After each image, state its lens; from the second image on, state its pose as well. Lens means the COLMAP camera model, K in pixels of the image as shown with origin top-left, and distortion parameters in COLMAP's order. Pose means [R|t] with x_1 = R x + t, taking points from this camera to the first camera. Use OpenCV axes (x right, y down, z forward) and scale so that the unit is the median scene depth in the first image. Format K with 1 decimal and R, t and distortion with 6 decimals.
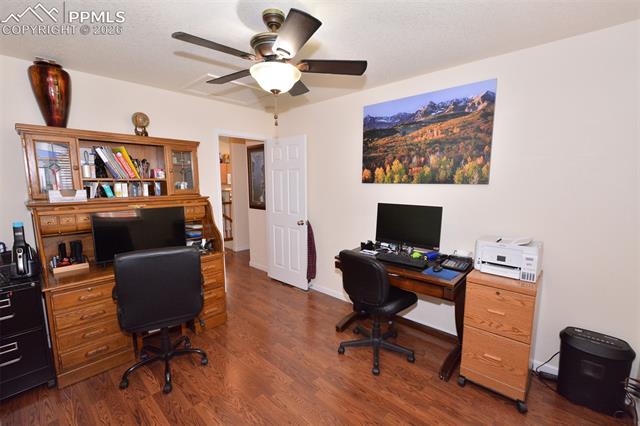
lens RADIAL K [[281.0, 0, 319.6], [0, 281.0, 215.9], [0, 0, 1]] dist [0.004198, -0.000014]
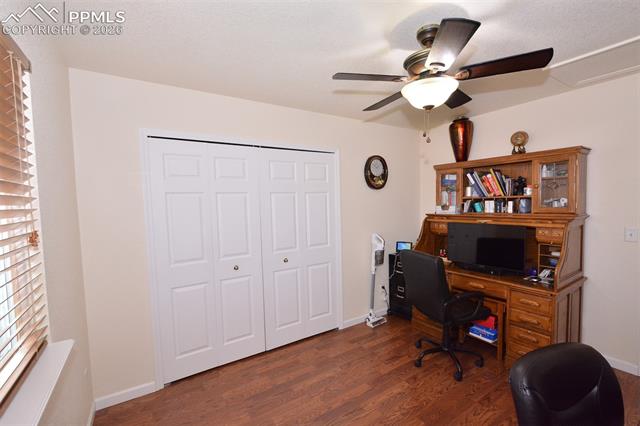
lens RADIAL K [[281.0, 0, 319.3], [0, 281.0, 215.4], [0, 0, 1]] dist [0.004198, -0.000014]
pose [[-0.232039, 0.054099, -0.971201, 0.561133], [-0.099819, 0.991857, 0.079099, -0.075954], [0.967571, 0.115299, -0.224750, 0.577542]]
